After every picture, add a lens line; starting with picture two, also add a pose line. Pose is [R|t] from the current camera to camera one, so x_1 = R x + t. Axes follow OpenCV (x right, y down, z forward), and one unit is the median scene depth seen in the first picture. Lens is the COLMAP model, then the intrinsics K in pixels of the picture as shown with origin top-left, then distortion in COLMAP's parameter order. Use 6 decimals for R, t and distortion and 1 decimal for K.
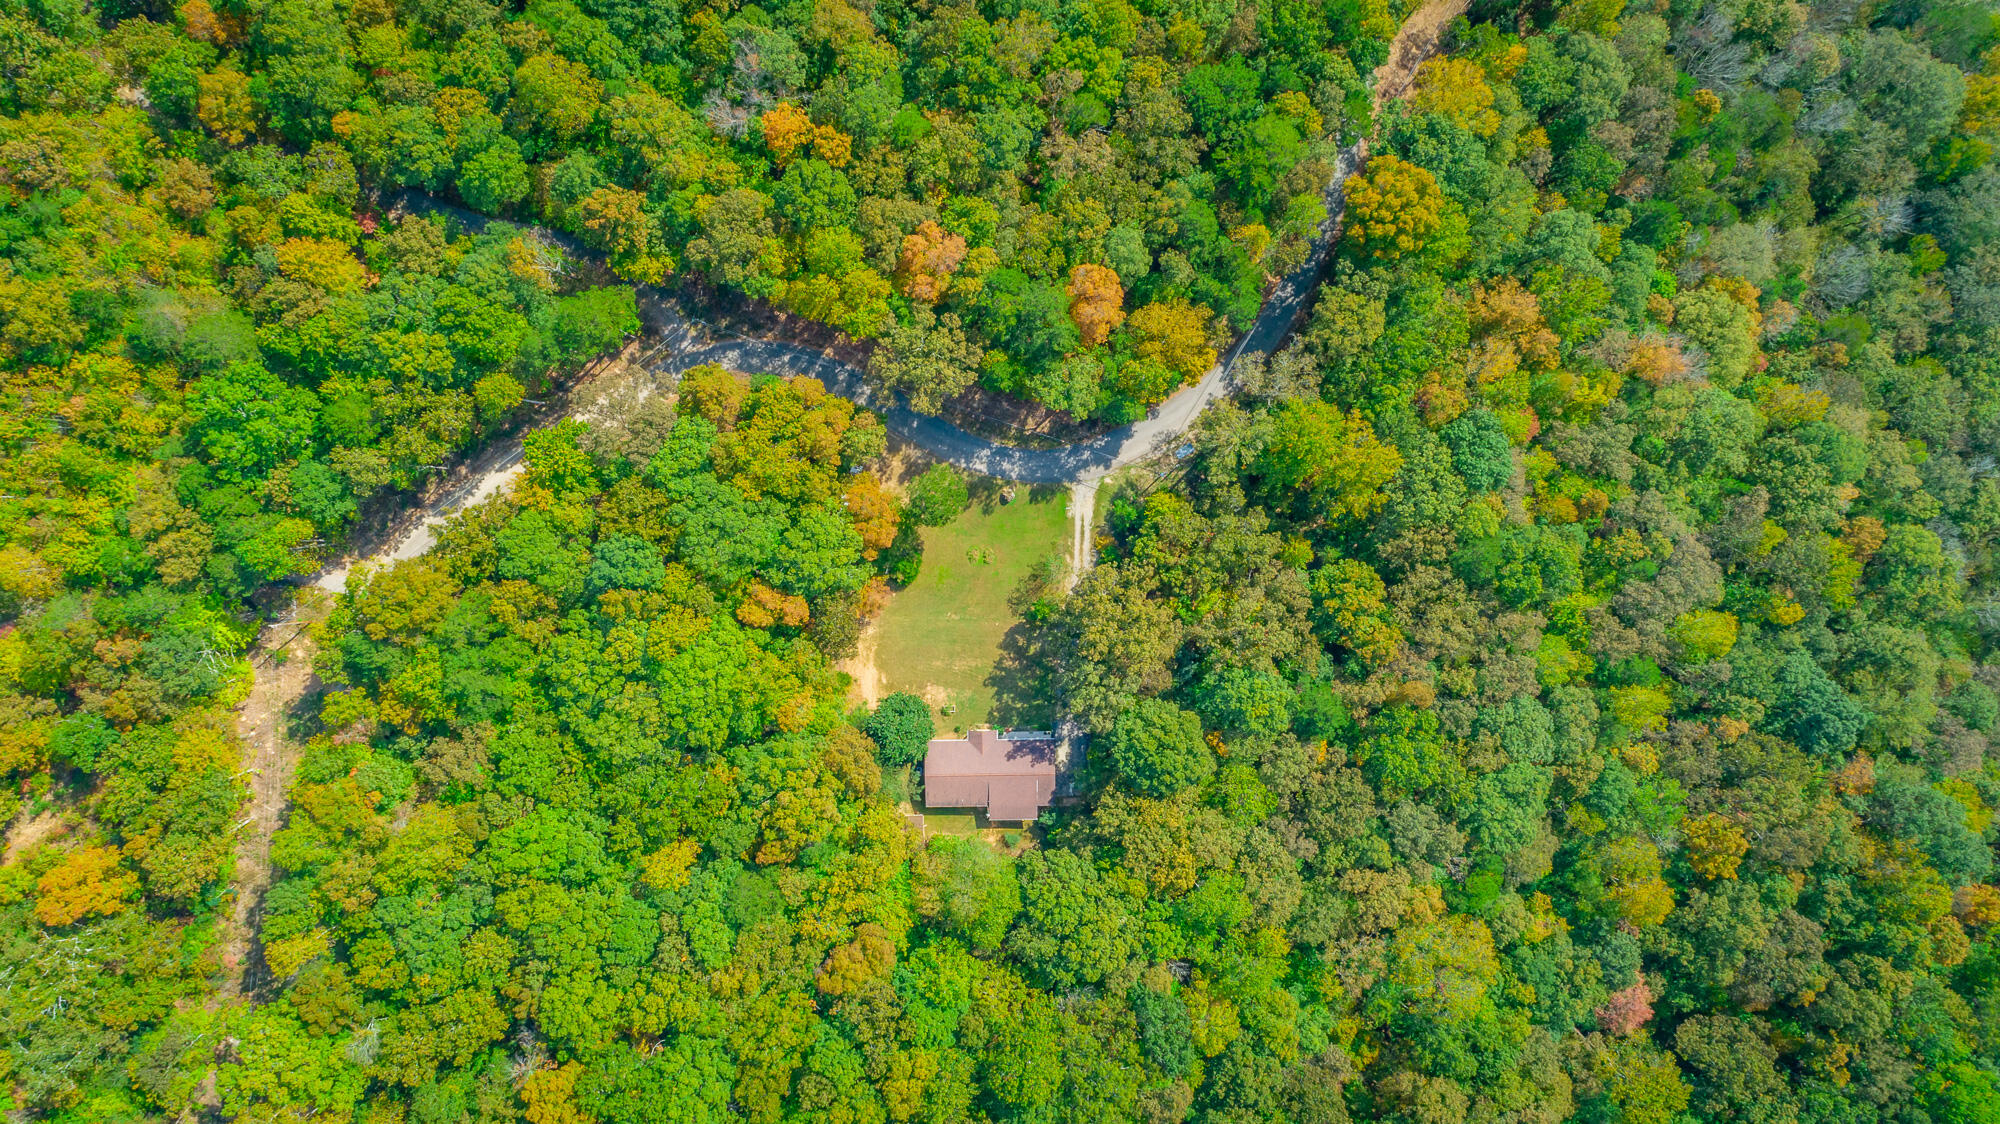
lens RADIAL K [[1389.9, 0, 1003.4], [0, 1389.9, 558.4], [0, 0, 1]] dist [-0.009744, 0.004080]
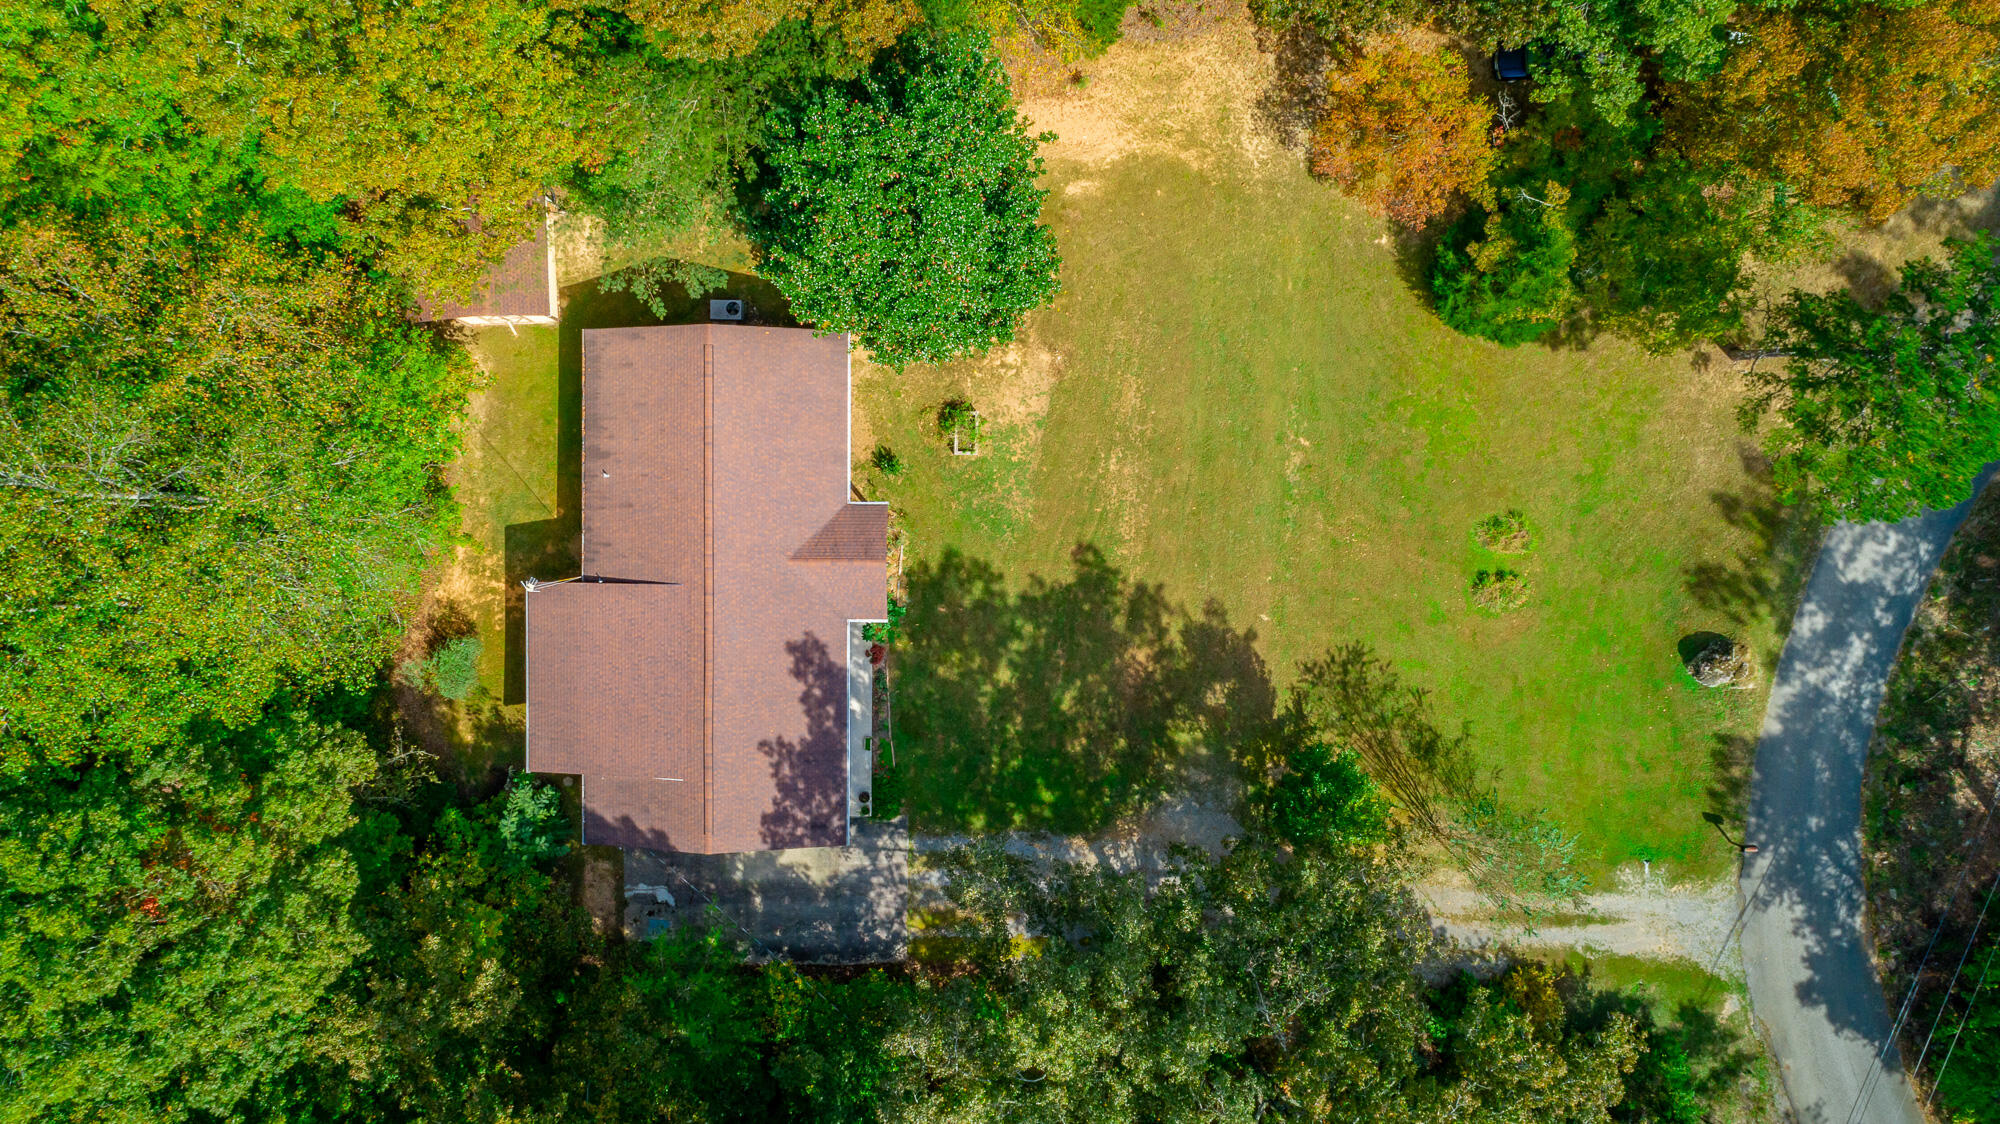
lens RADIAL K [[1389.9, 0, 995.8], [0, 1389.9, 557.6], [0, 0, 1]] dist [-0.009744, 0.004080]
pose [[-0.019937, 0.999560, 0.021940, -0.022855], [-0.998731, -0.018896, -0.046692, 0.122585], [-0.046257, -0.022843, 0.998668, 0.791409]]
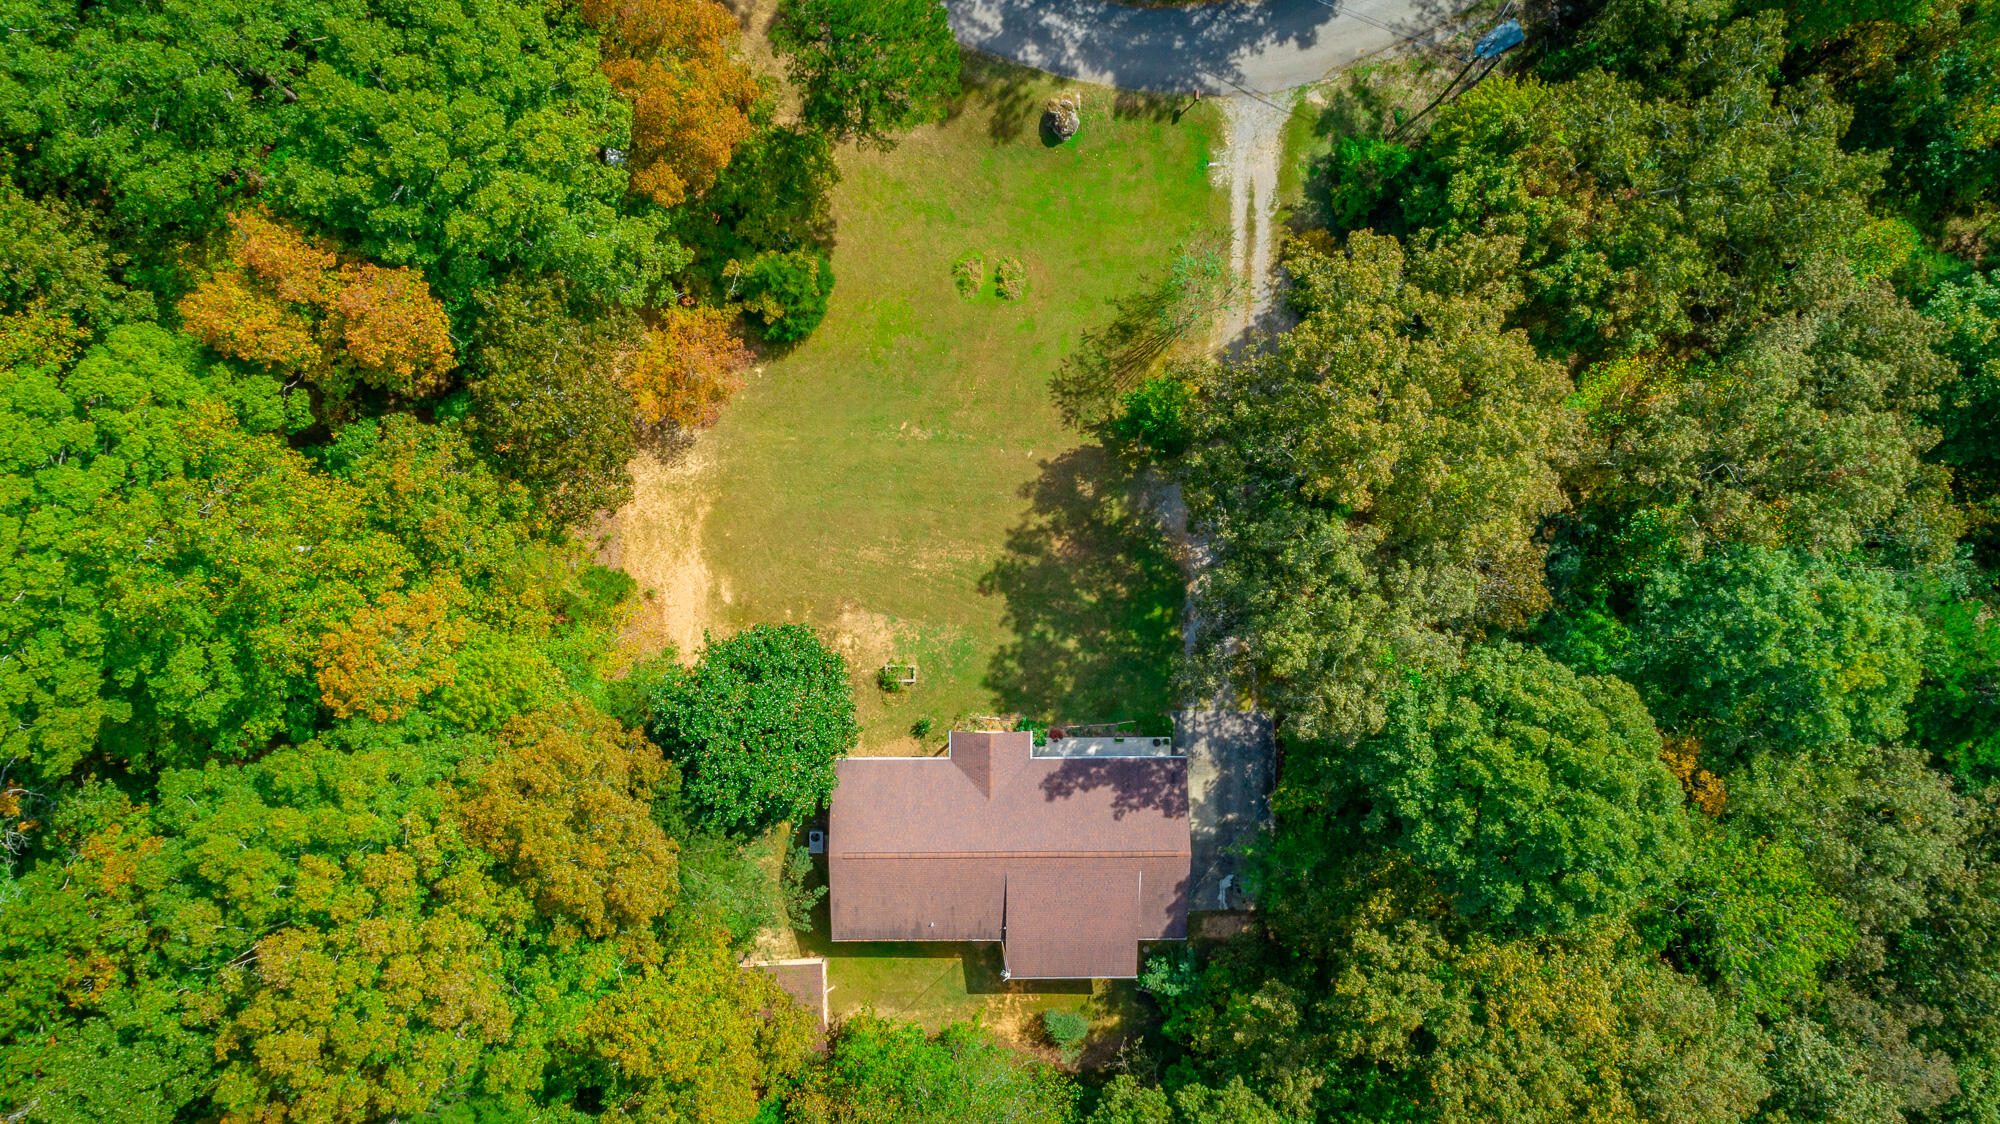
lens RADIAL K [[1389.9, 0, 994.8], [0, 1389.9, 557.5], [0, 0, 1]] dist [-0.009744, 0.004080]
pose [[0.999746, 0.013158, 0.018277, -0.022328], [-0.012731, 0.999648, -0.023265, 0.091922], [-0.018577, 0.023026, 0.999562, 0.672843]]
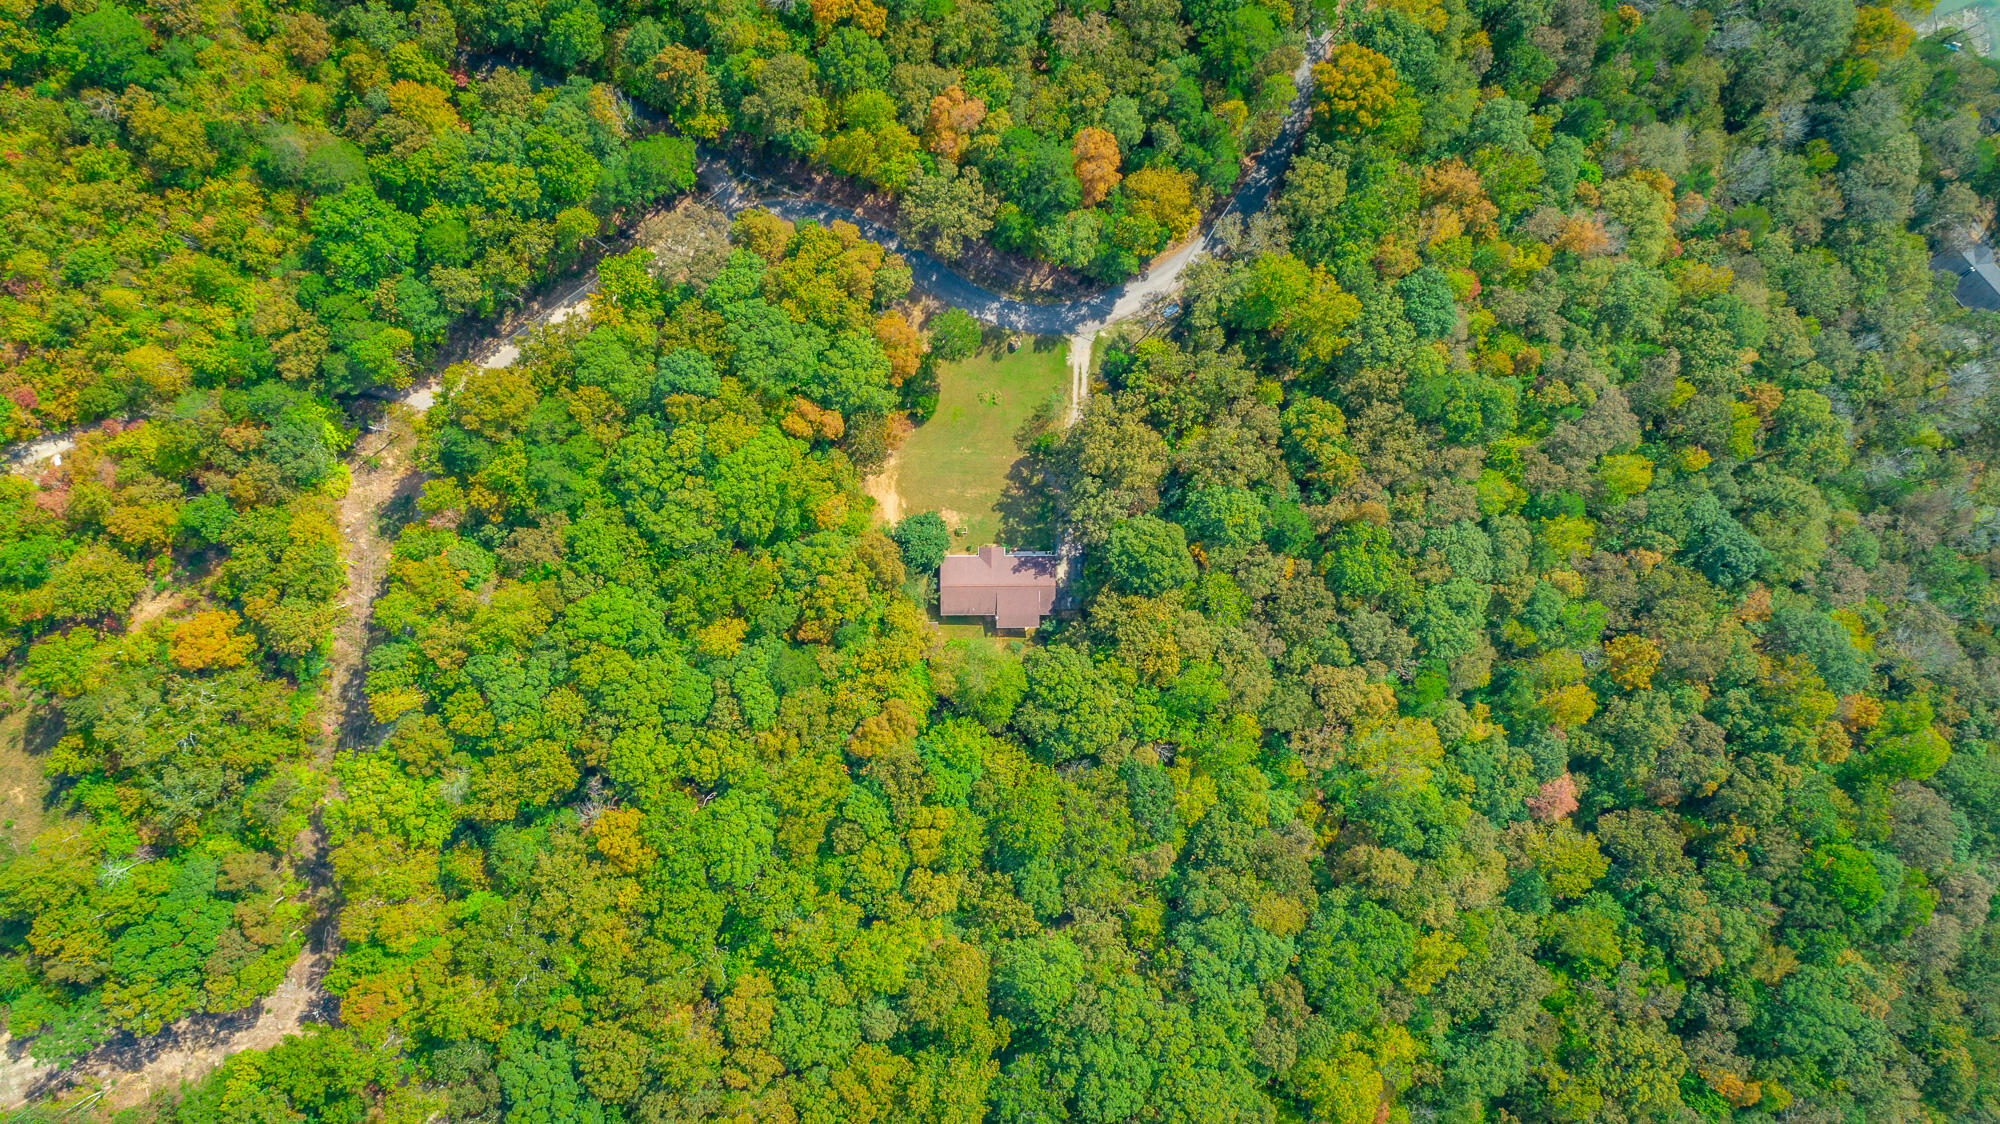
lens RADIAL K [[1389.9, 0, 1005.8], [0, 1389.9, 564.6], [0, 0, 1]] dist [-0.009744, 0.004080]
pose [[0.999625, 0.009033, 0.025836, -0.034497], [-0.008741, 0.999897, -0.011369, 0.159293], [-0.025936, 0.011139, 0.999602, -0.138872]]
